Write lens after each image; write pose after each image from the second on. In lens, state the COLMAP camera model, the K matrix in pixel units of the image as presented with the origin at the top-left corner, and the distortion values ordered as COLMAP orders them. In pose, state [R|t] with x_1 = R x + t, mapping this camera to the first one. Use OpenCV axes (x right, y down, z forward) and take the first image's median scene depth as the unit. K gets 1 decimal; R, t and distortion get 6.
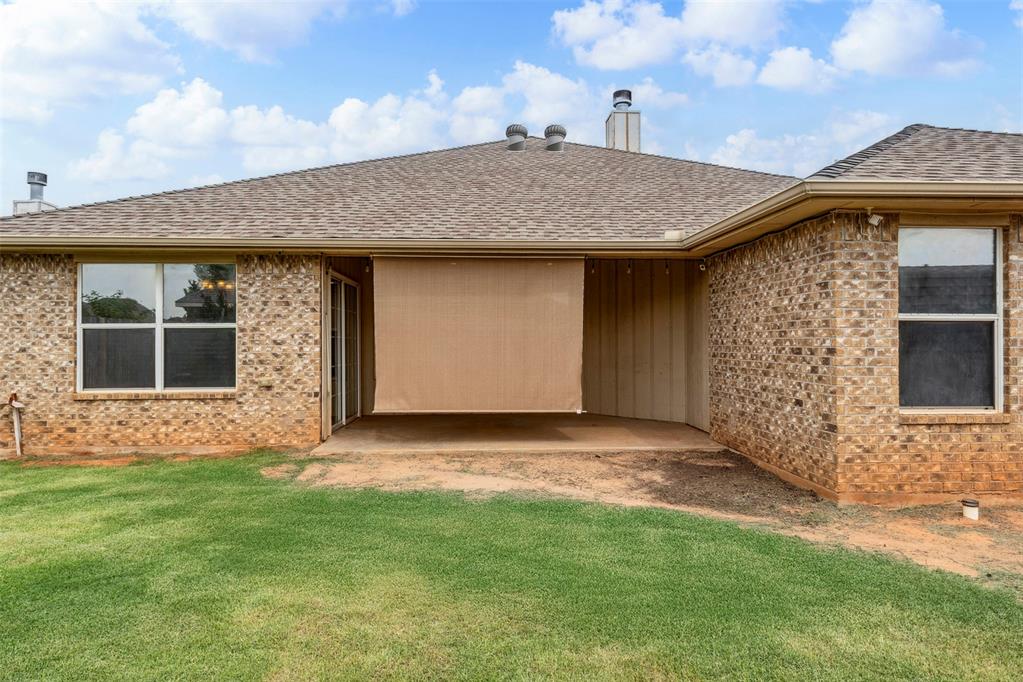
lens RADIAL K [[616.4, 0, 514.7], [0, 616.4, 338.3], [0, 0, 1]] dist [-0.000066, 0.001179]
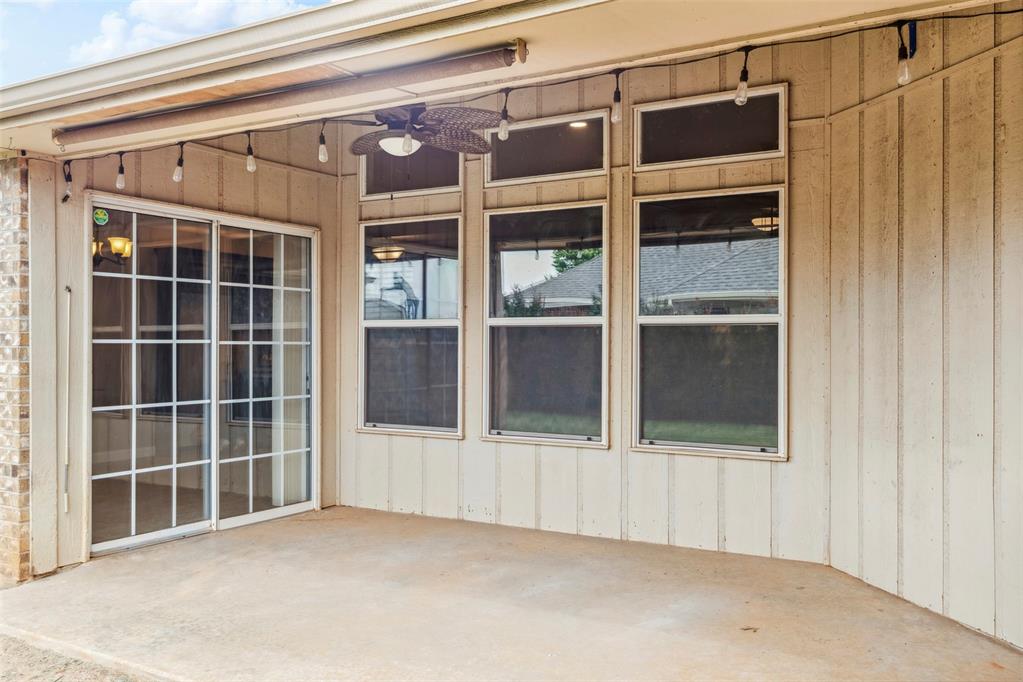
lens RADIAL K [[895.5, 0, 509.5], [0, 895.5, 335.7], [0, 0, 1]] dist [-0.001326, -0.002332]
pose [[0.825519, 0.000814, -0.564374, 0.342757], [-0.003146, 0.999990, -0.003160, -0.005784], [0.564366, 0.004385, 0.825513, 0.677531]]
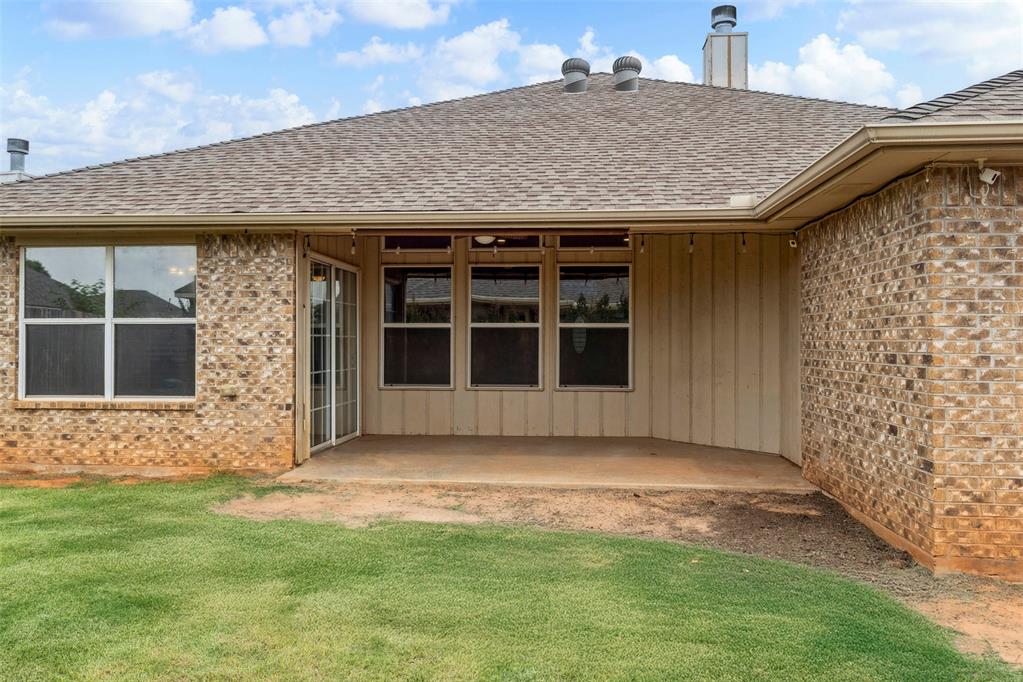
lens RADIAL K [[807.5, 0, 509.7], [0, 807.5, 334.2], [0, 0, 1]] dist [-0.001118, 0.004229]
pose [[0.989927, 0.004774, -0.141501, 0.114344], [-0.005204, 0.999983, -0.002665, -0.002510], [0.141486, 0.003375, 0.989935, -0.002646]]
